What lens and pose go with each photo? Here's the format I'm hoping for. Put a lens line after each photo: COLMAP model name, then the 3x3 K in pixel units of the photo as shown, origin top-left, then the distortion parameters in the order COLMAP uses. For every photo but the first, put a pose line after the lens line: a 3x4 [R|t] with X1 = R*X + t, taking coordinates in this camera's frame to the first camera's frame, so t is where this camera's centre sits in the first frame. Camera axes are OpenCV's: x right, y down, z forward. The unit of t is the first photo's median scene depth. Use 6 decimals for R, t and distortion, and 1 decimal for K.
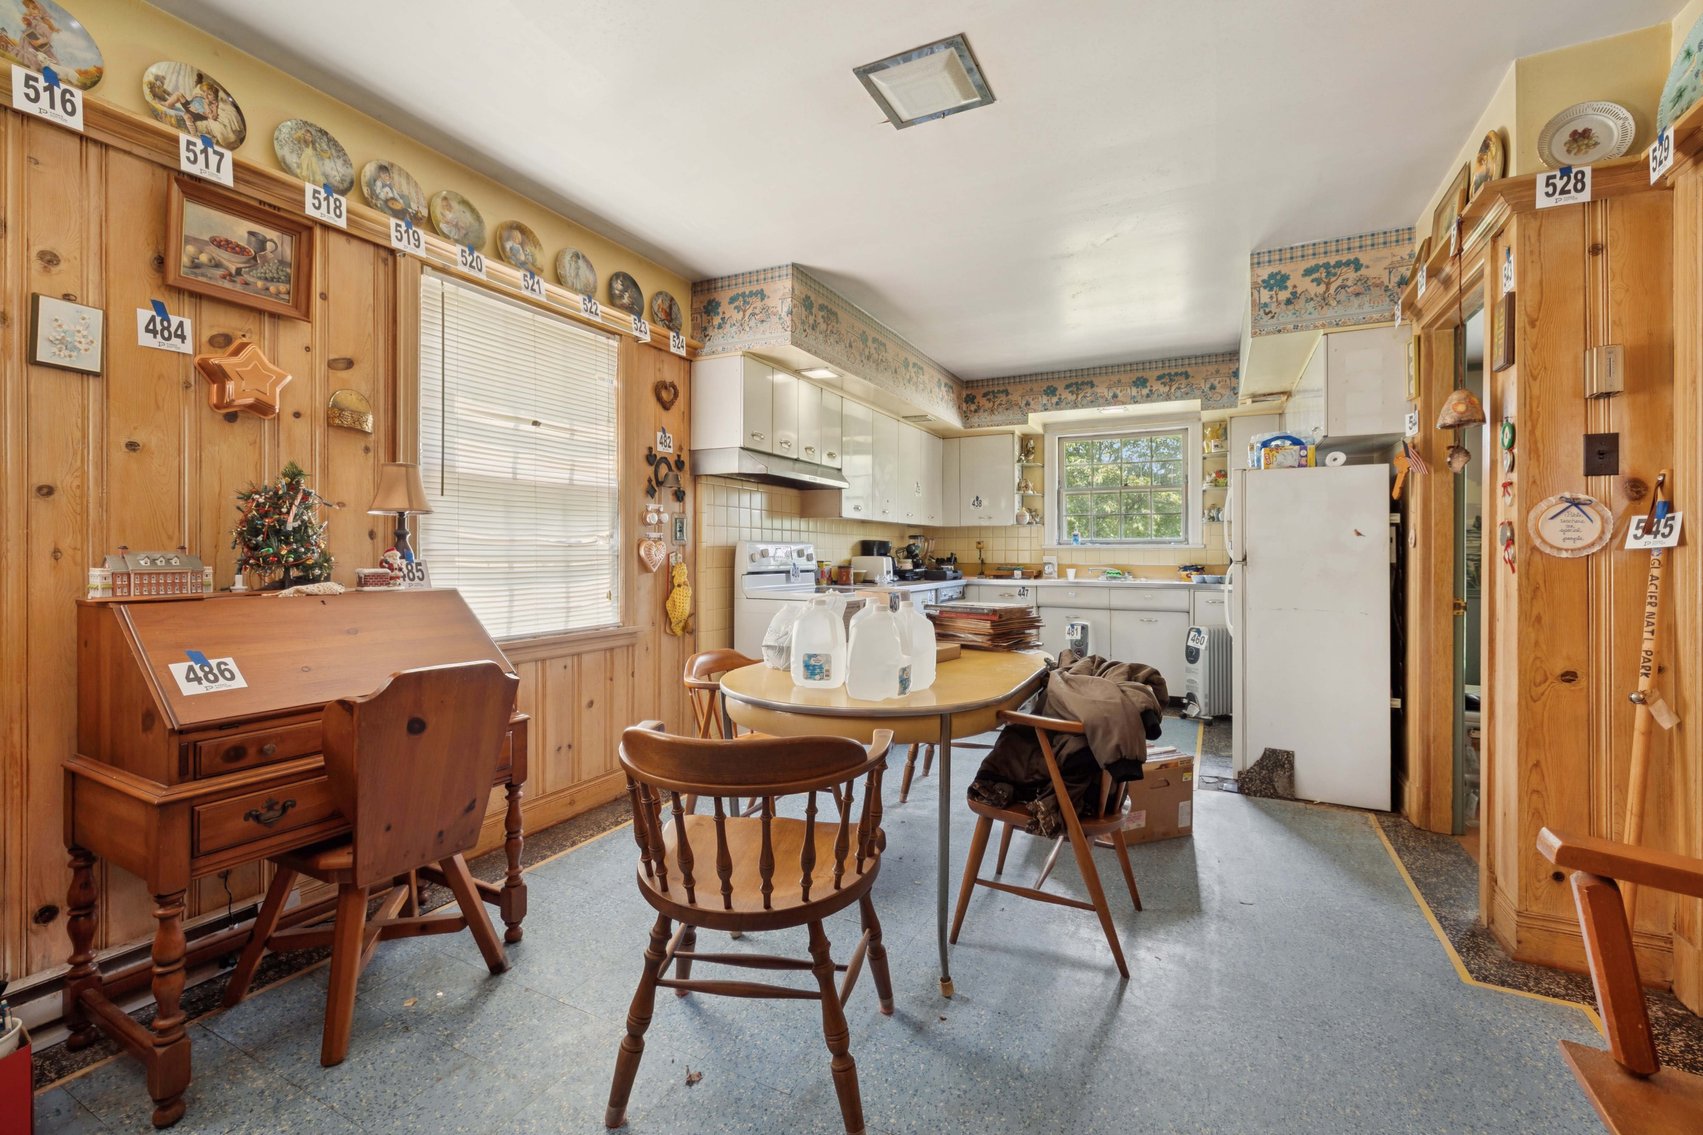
lens RADIAL K [[686.7, 0, 855.7], [0, 686.7, 549.6], [0, 0, 1]] dist [0.001685, 0.000263]
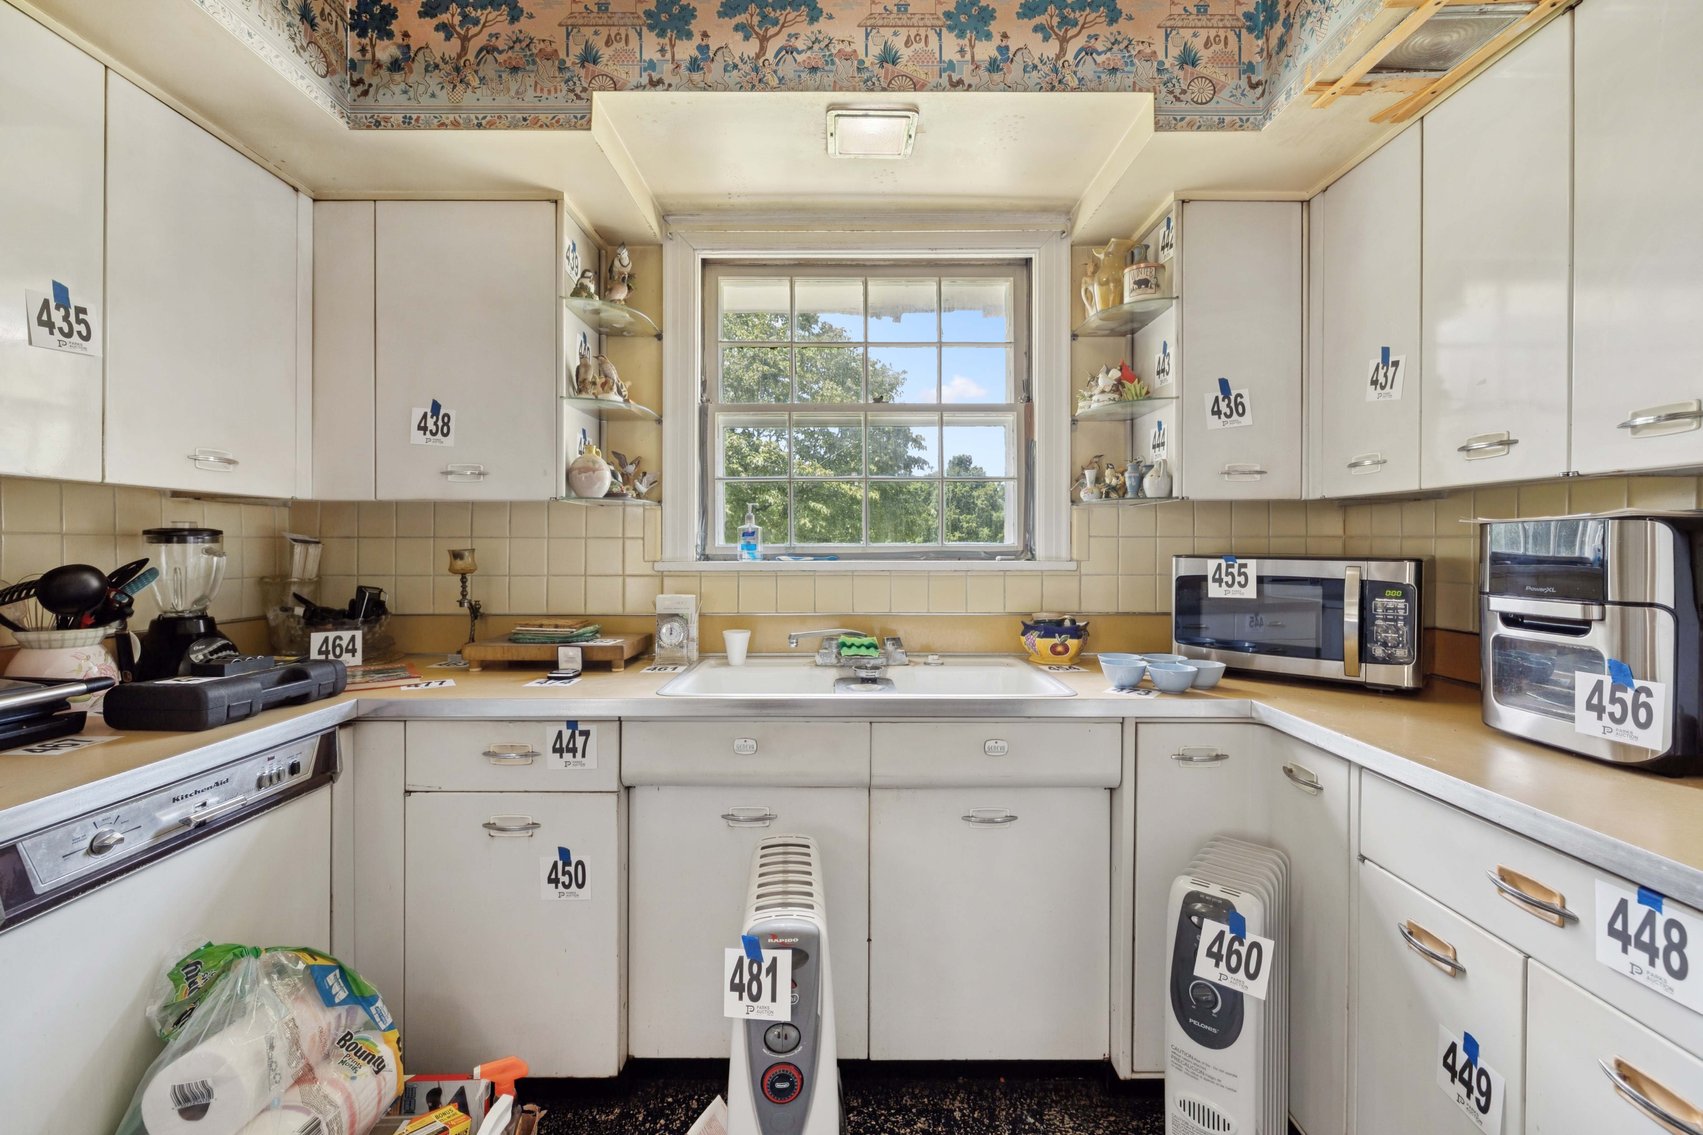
lens RADIAL K [[686.7, 0, 844.5], [0, 686.7, 549.9], [0, 0, 1]] dist [0.001685, 0.000263]
pose [[0.886697, -0.000551, 0.462350, 0.204508], [-0.002548, 0.999978, 0.006079, -0.015156], [-0.462343, -0.006568, 0.886677, 0.676967]]
